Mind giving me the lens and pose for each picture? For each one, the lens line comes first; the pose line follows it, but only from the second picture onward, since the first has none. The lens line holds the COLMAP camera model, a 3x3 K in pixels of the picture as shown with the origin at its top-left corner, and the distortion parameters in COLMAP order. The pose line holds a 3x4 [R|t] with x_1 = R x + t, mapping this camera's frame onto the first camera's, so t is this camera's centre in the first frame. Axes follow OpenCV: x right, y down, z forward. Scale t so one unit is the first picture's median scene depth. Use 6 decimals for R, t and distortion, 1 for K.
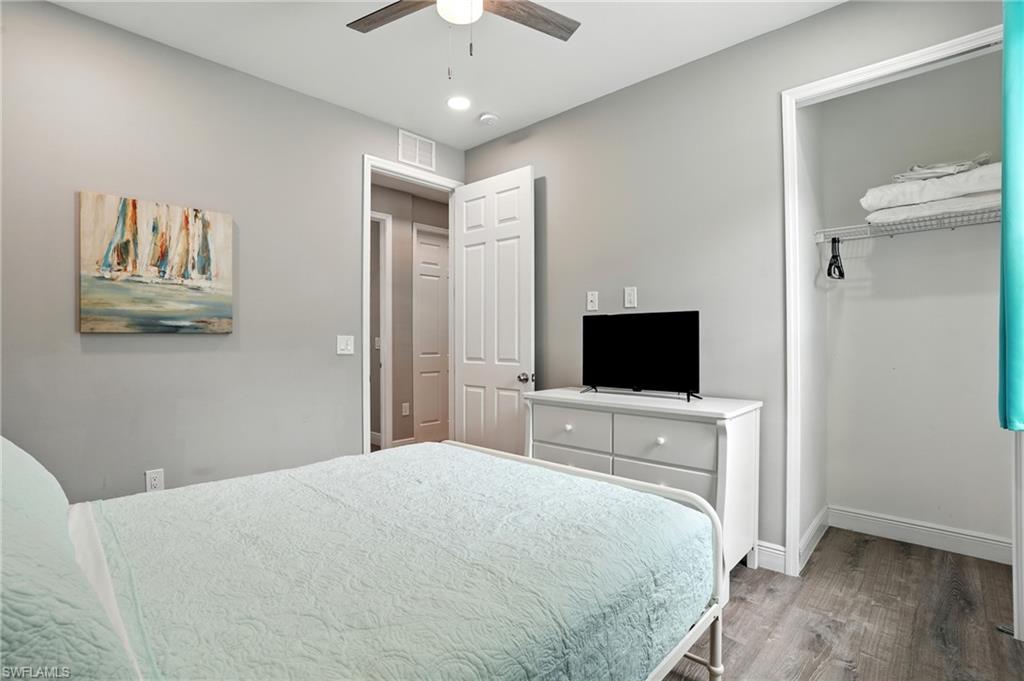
lens RADIAL K [[483.8, 0, 507.1], [0, 483.8, 333.5], [0, 0, 1]] dist [-0.055069, 0.001334]
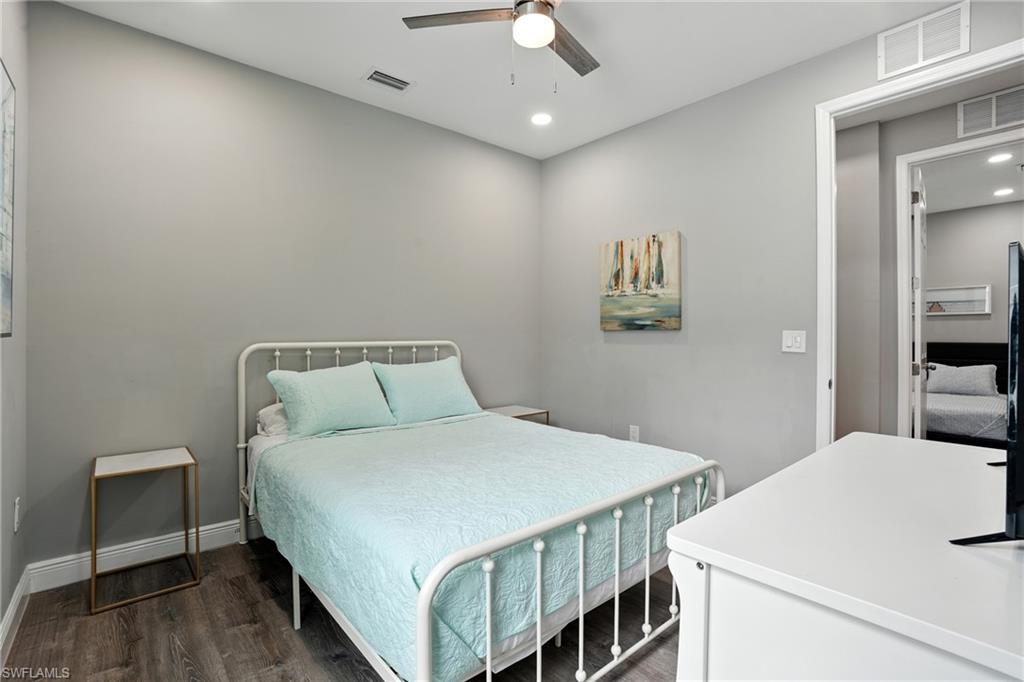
lens RADIAL K [[483.8, 0, 507.1], [0, 483.8, 334.0], [0, 0, 1]] dist [-0.055069, 0.001334]
pose [[-0.131777, 0.002265, -0.991277, 0.730537], [0.010381, 0.999946, 0.000905, 0.005591], [0.991225, -0.010171, -0.131793, 0.782919]]
